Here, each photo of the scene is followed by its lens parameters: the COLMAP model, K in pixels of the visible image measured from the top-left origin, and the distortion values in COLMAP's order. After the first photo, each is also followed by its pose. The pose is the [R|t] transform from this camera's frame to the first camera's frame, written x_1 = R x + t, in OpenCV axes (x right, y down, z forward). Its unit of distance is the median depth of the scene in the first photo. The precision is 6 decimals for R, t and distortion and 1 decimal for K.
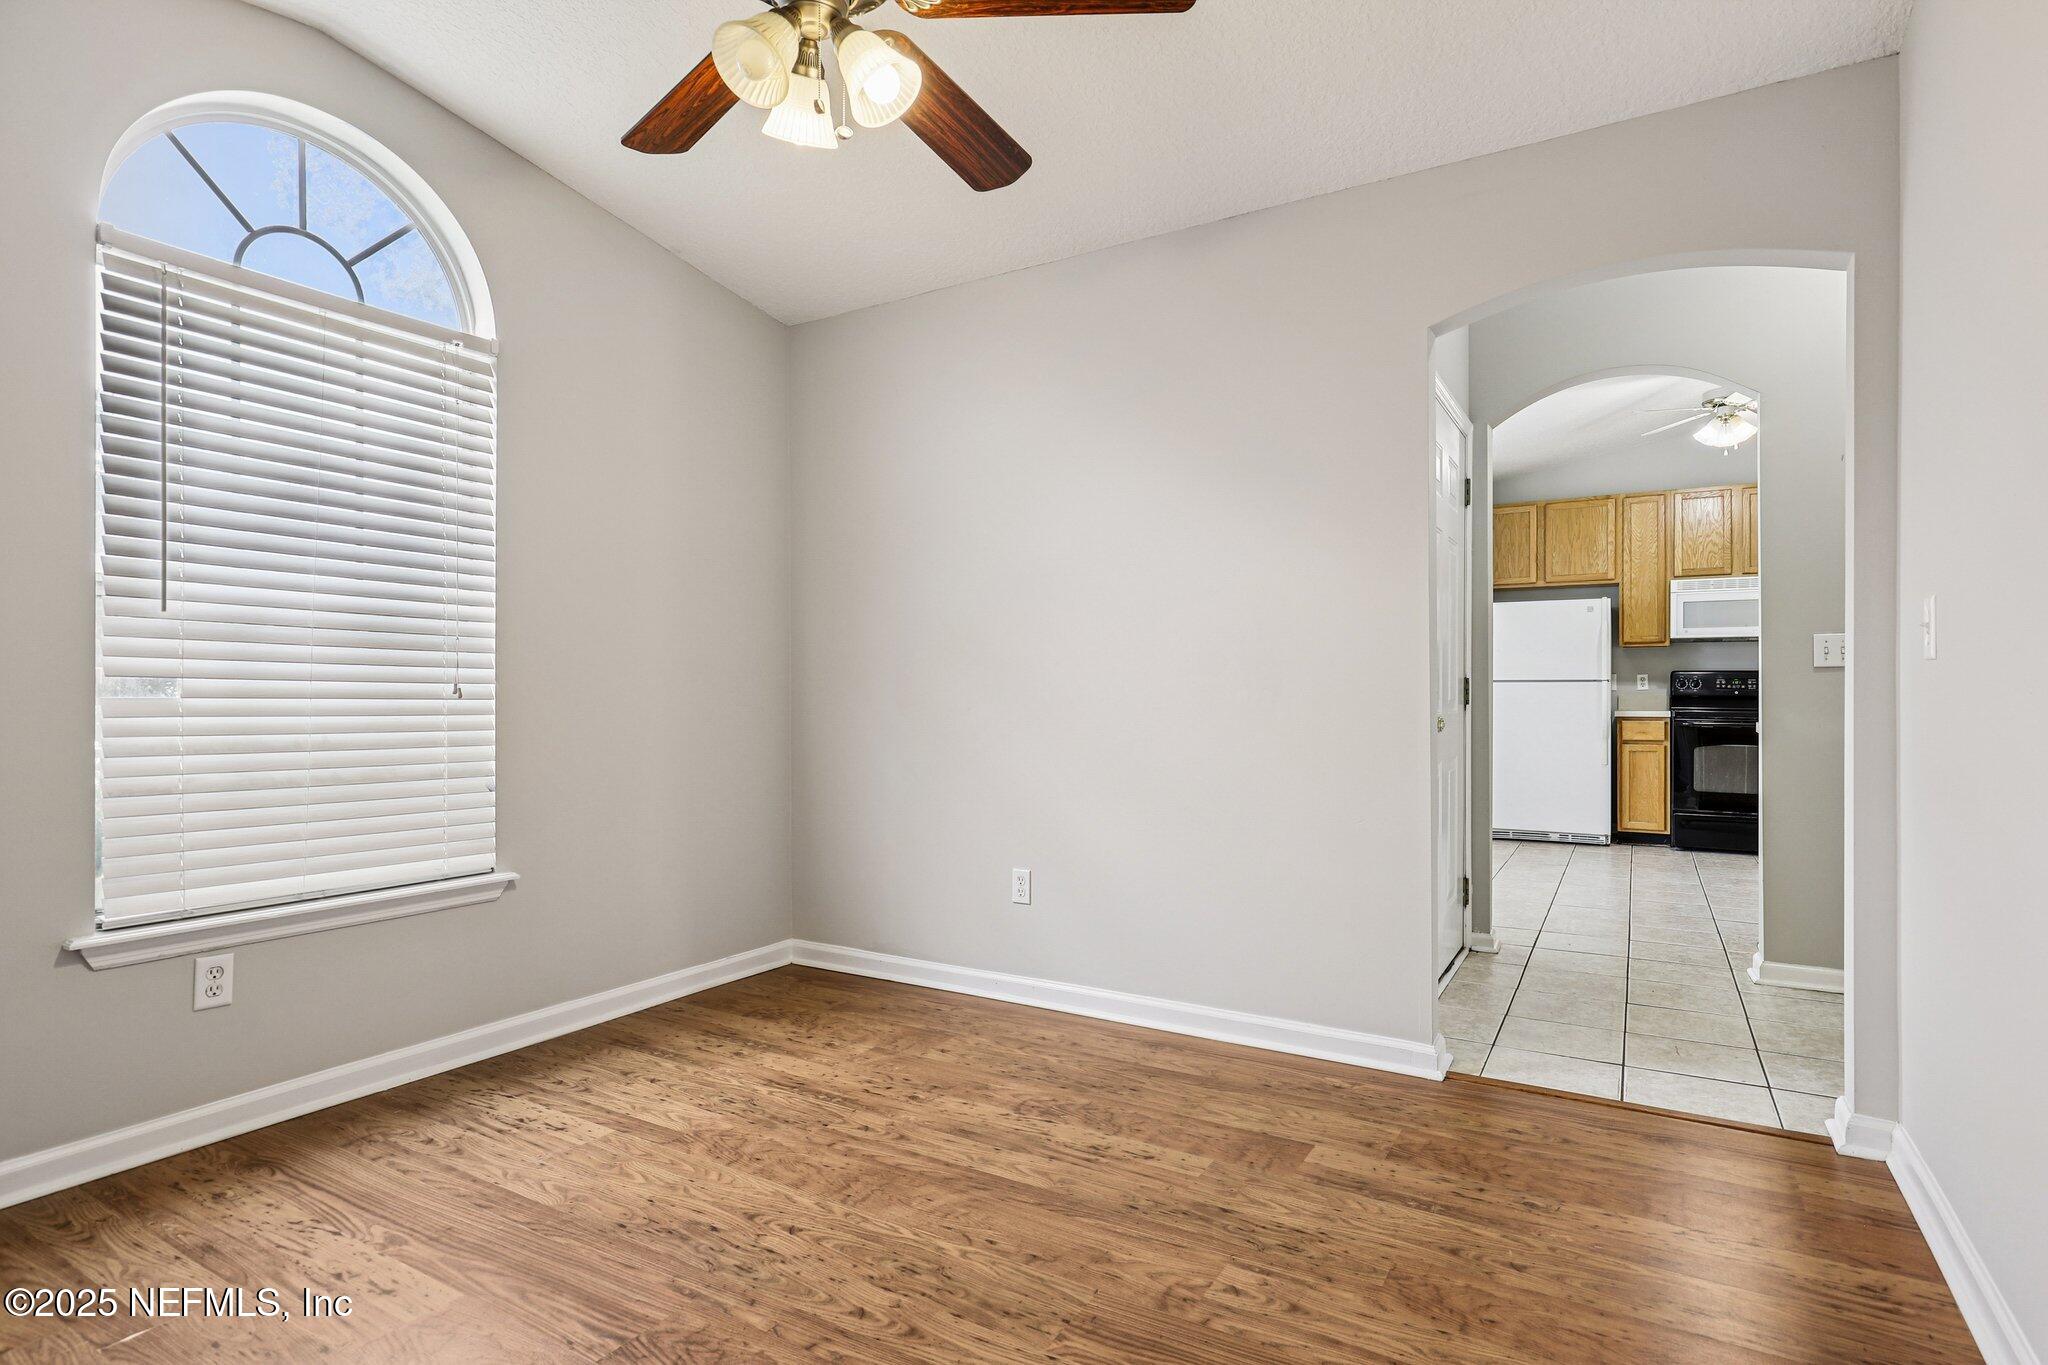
lens RADIAL K [[1053.0, 0, 1035.4], [0, 1053.0, 682.0], [0, 0, 1]] dist [0.001560, 0.000638]
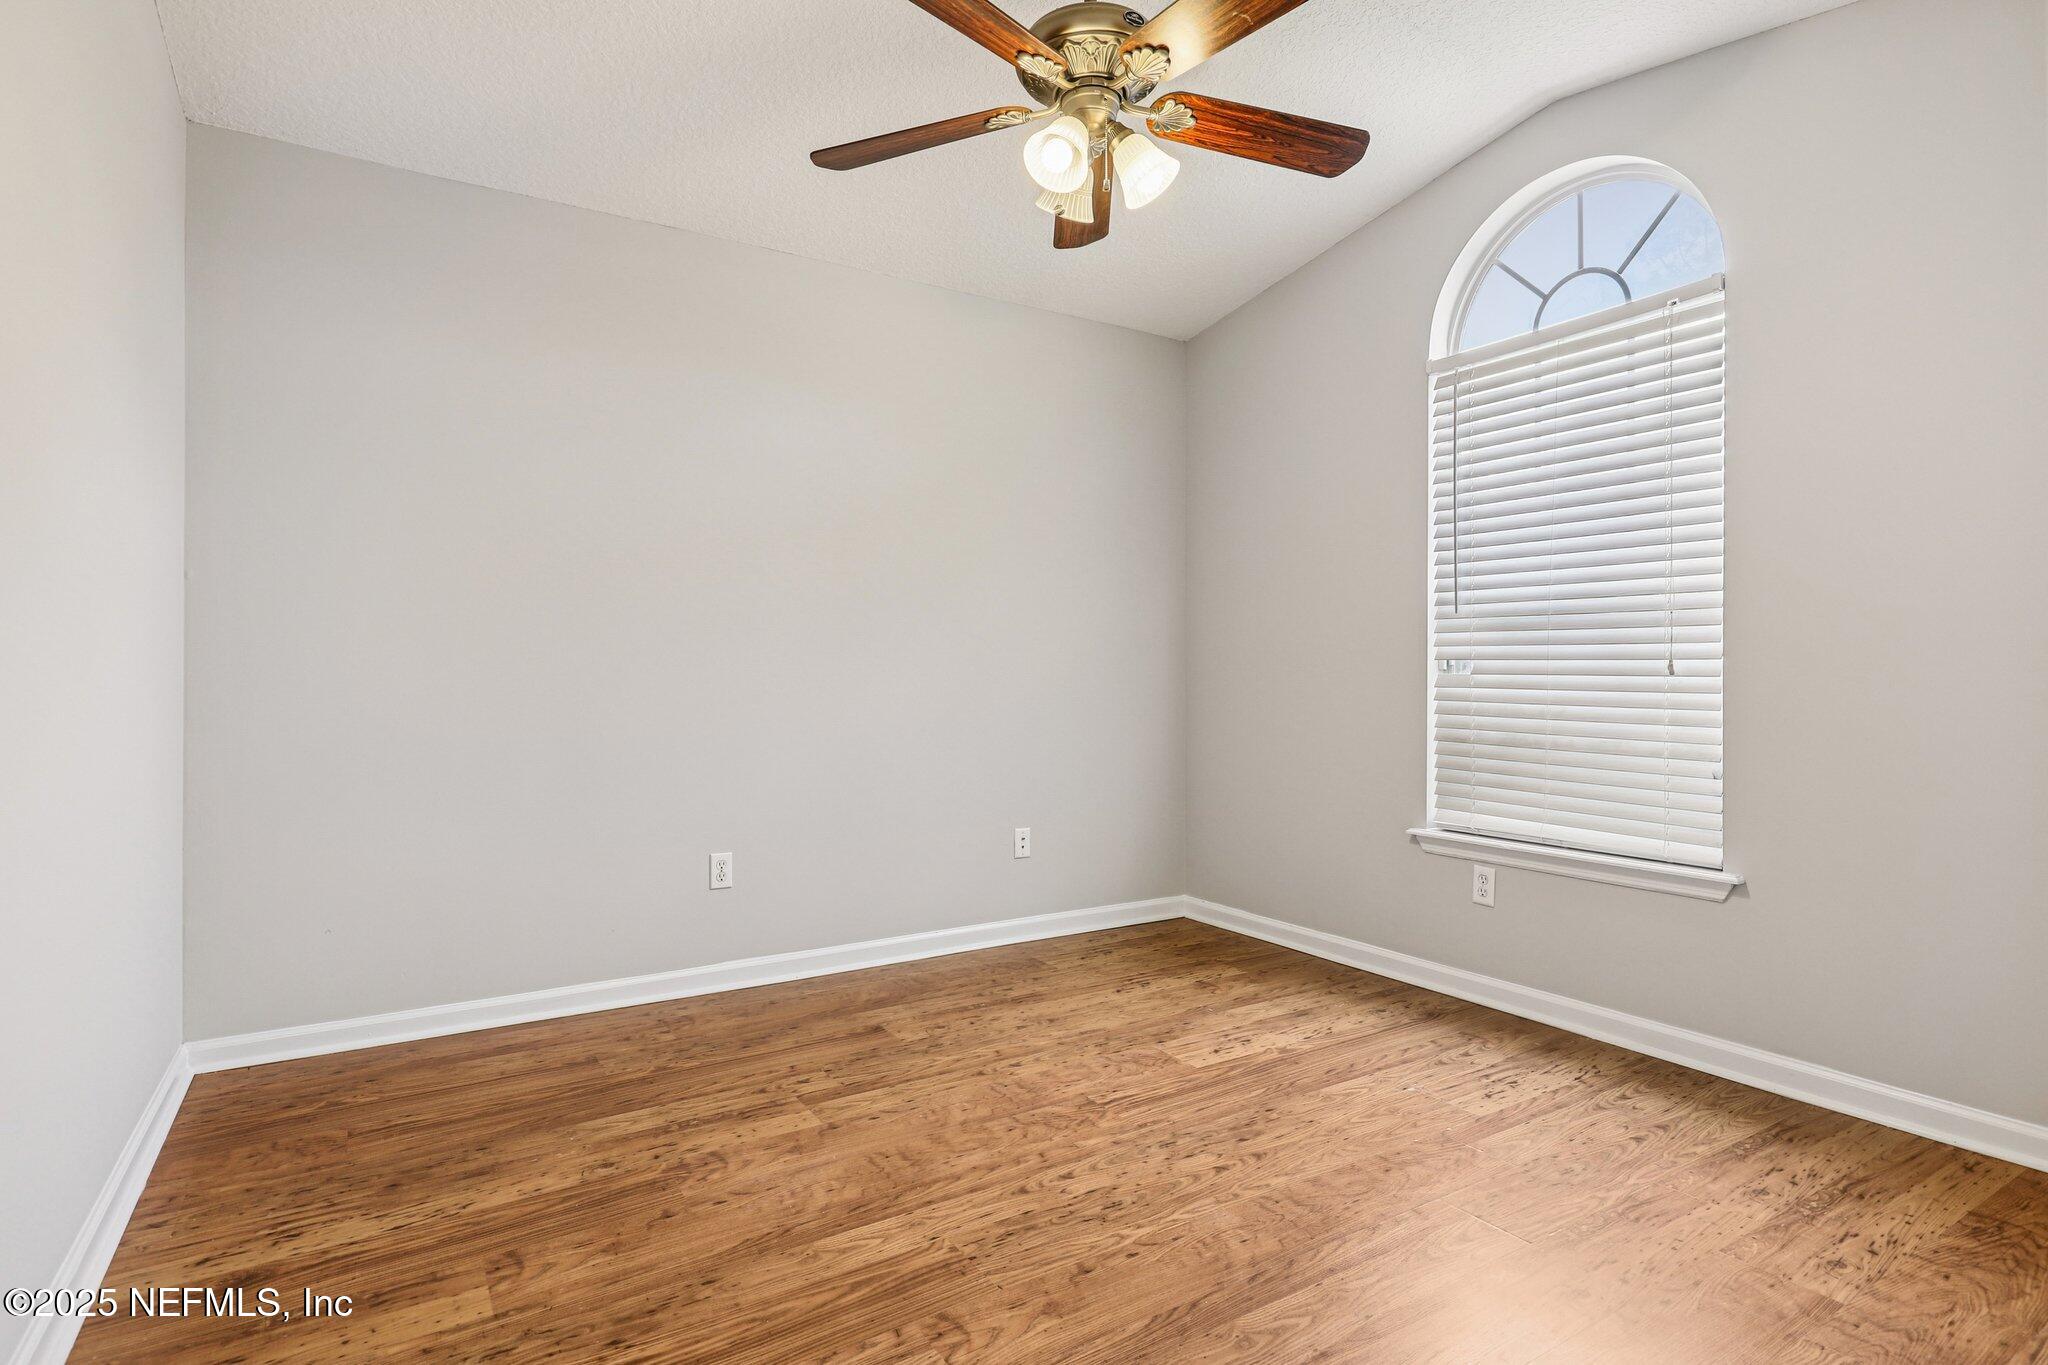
lens RADIAL K [[1053.0, 0, 1035.4], [0, 1053.0, 682.0], [0, 0, 1]] dist [0.001560, 0.000638]
pose [[-0.459568, 0.002987, -0.888138, 0.662613], [0.008693, 0.999962, -0.001135, 0.020723], [0.888100, -0.008242, -0.459576, 1.092321]]
